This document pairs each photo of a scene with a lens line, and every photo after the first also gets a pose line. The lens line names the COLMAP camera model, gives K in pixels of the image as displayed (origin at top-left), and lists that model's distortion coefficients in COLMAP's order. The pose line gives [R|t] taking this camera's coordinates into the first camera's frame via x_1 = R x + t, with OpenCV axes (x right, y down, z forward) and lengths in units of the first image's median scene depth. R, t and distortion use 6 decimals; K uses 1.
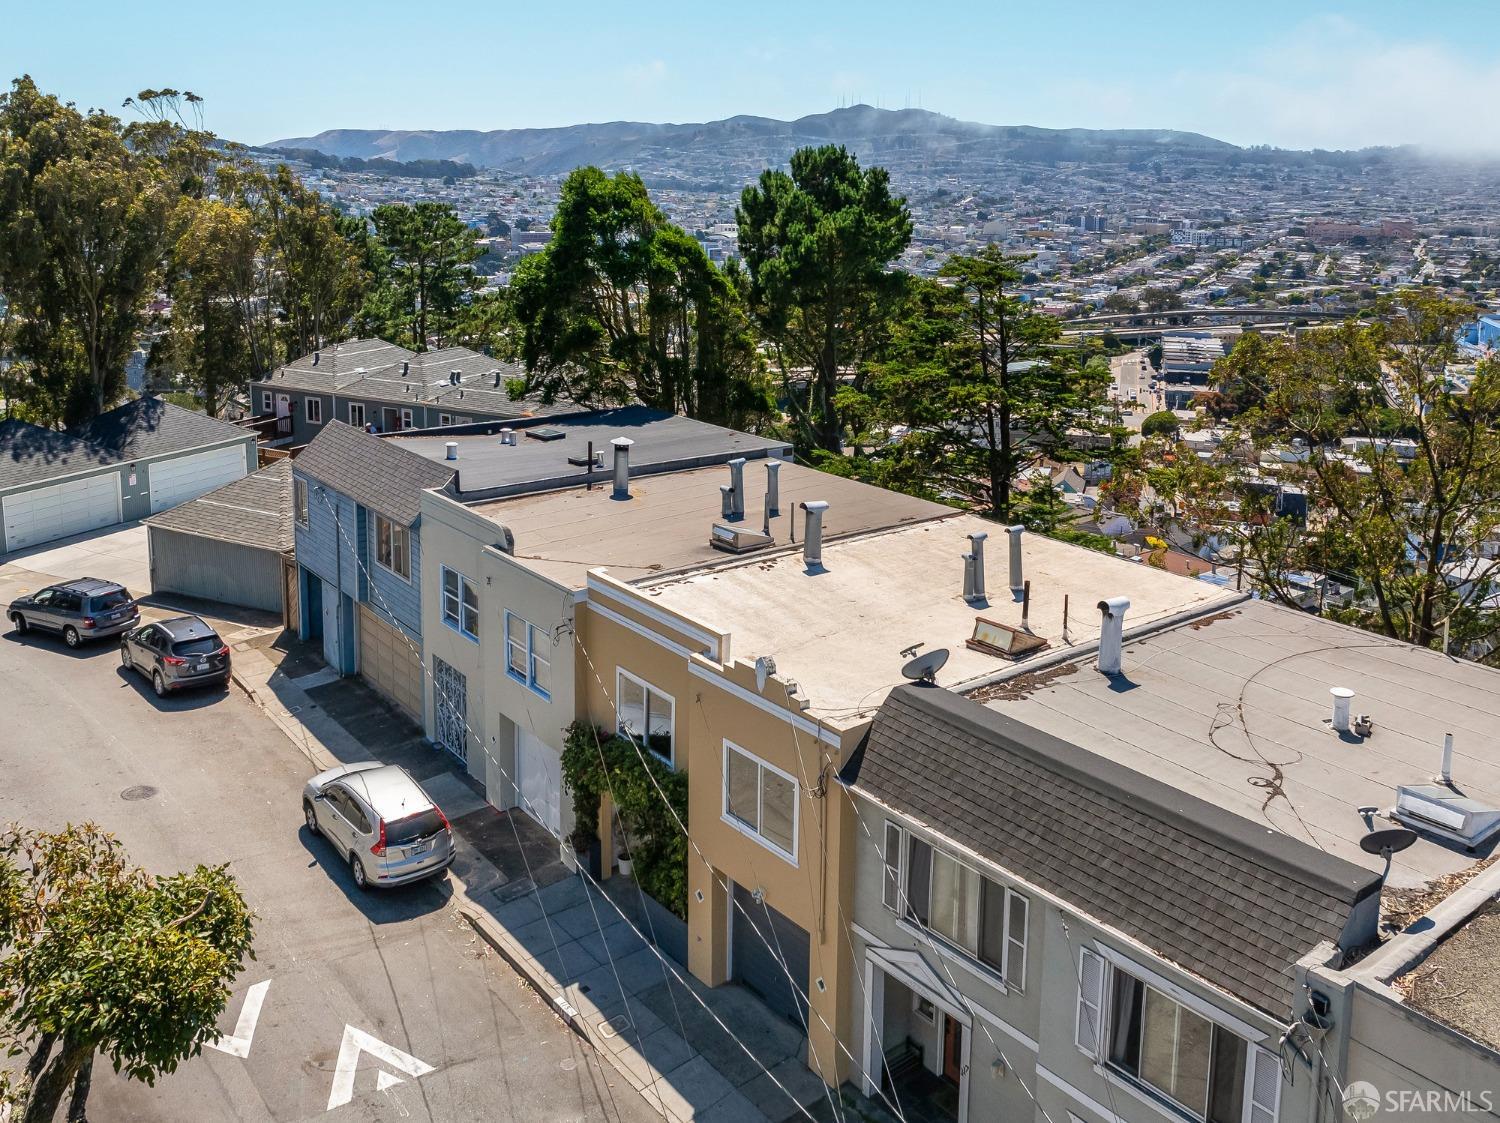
lens RADIAL K [[1197.5, 0, 750.0], [0, 1197.5, 561.5], [0, 0, 1]] dist [0.006254, 0.002480]
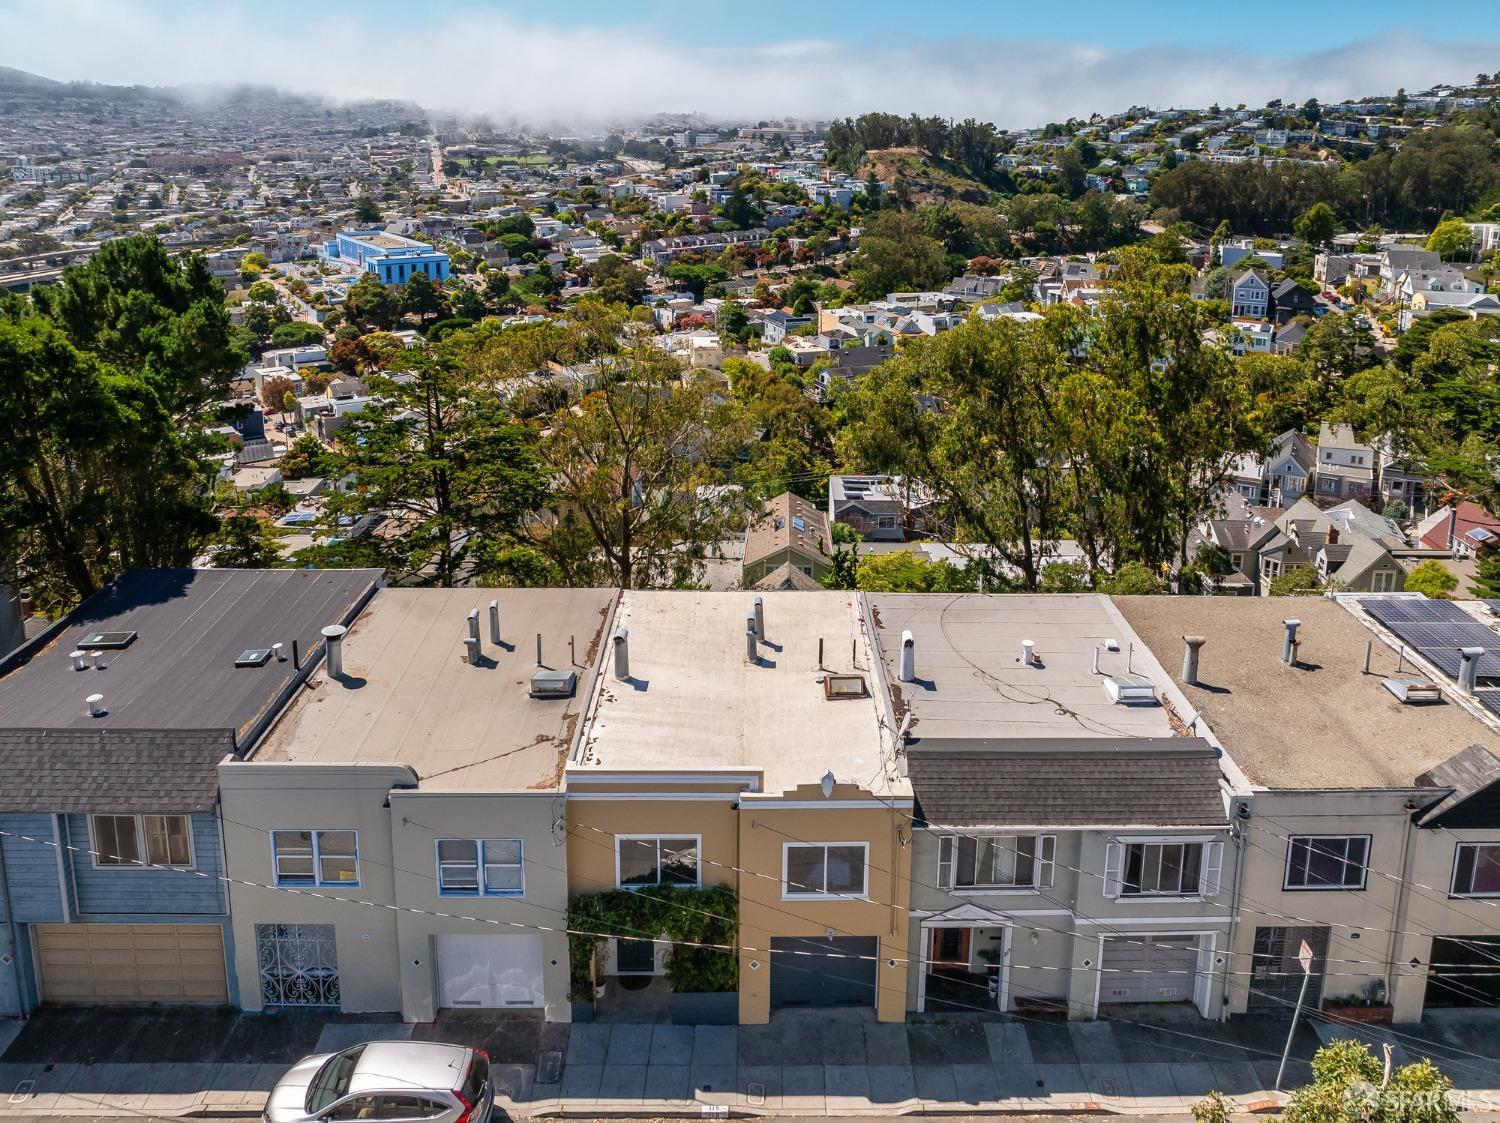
lens RADIAL K [[1069.9, 0, 750.0], [0, 1069.9, 561.5], [0, 0, 1]] dist [-0.000303, -0.004202]
pose [[0.622085, -0.304212, 0.721432, -0.750601], [0.239755, 0.951180, 0.194353, -0.357969], [-0.745337, 0.052063, 0.664652, 0.232921]]
